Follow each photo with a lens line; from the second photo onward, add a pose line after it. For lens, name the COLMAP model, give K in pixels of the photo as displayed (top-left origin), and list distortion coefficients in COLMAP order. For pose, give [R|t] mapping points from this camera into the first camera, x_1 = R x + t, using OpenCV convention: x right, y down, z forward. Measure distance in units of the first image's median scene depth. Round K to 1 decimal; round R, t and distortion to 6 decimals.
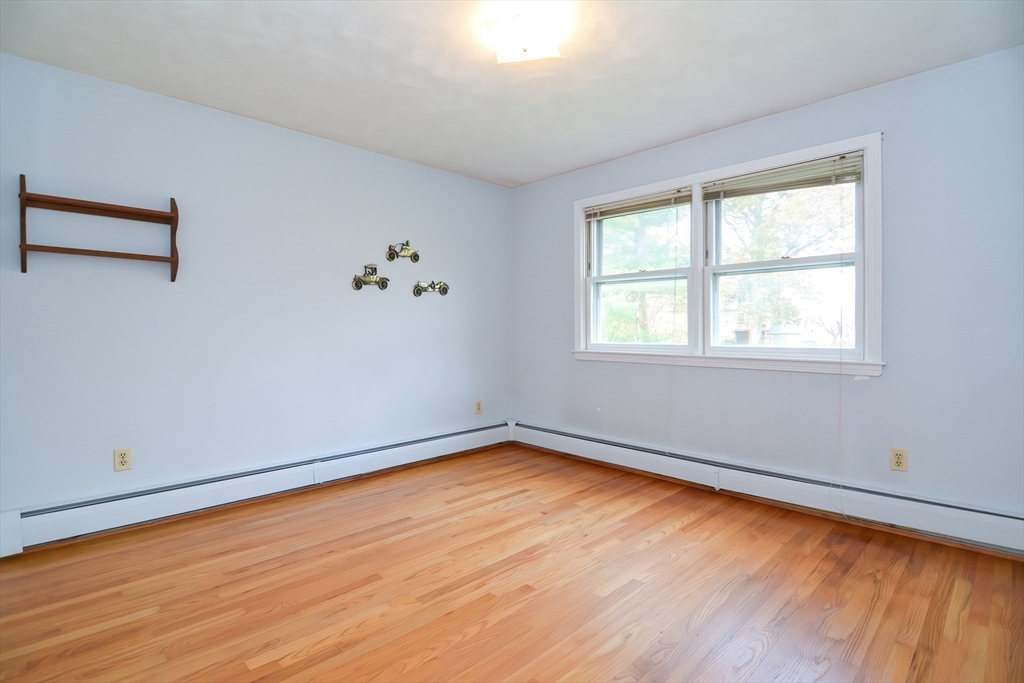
lens RADIAL K [[496.7, 0, 511.6], [0, 496.7, 341.5], [0, 0, 1]] dist [-0.001333, -0.011944]
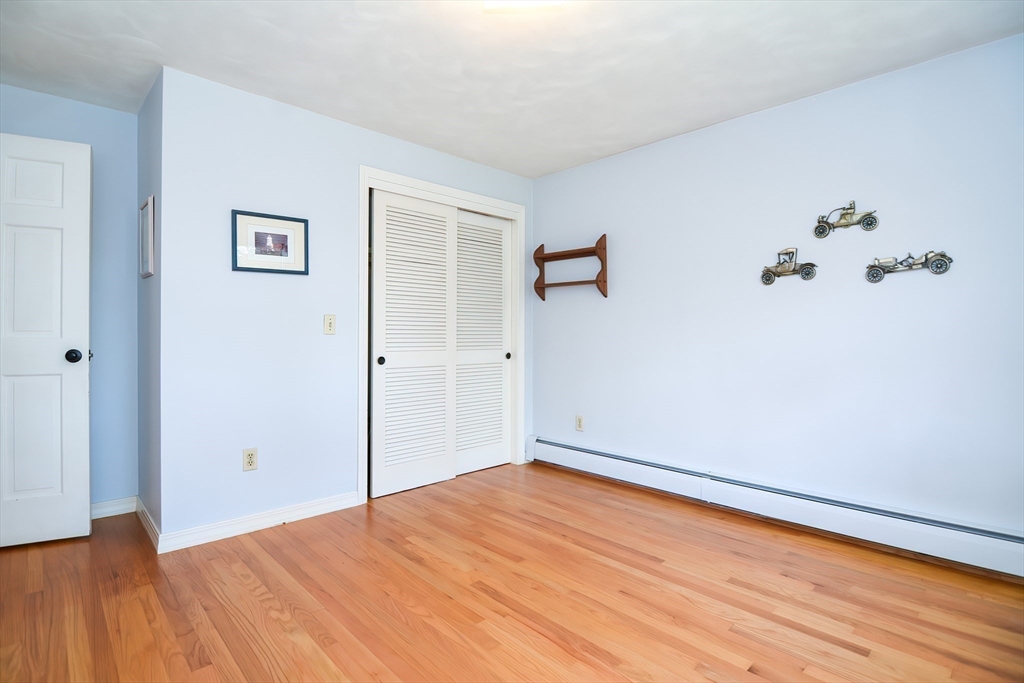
lens RADIAL K [[496.7, 0, 511.6], [0, 496.7, 341.5], [0, 0, 1]] dist [-0.001333, -0.011944]
pose [[-0.010926, 0.013457, -0.999850, 0.608858], [-0.028848, 0.999489, 0.013767, -0.014365], [0.999524, 0.028994, -0.010532, 0.735284]]
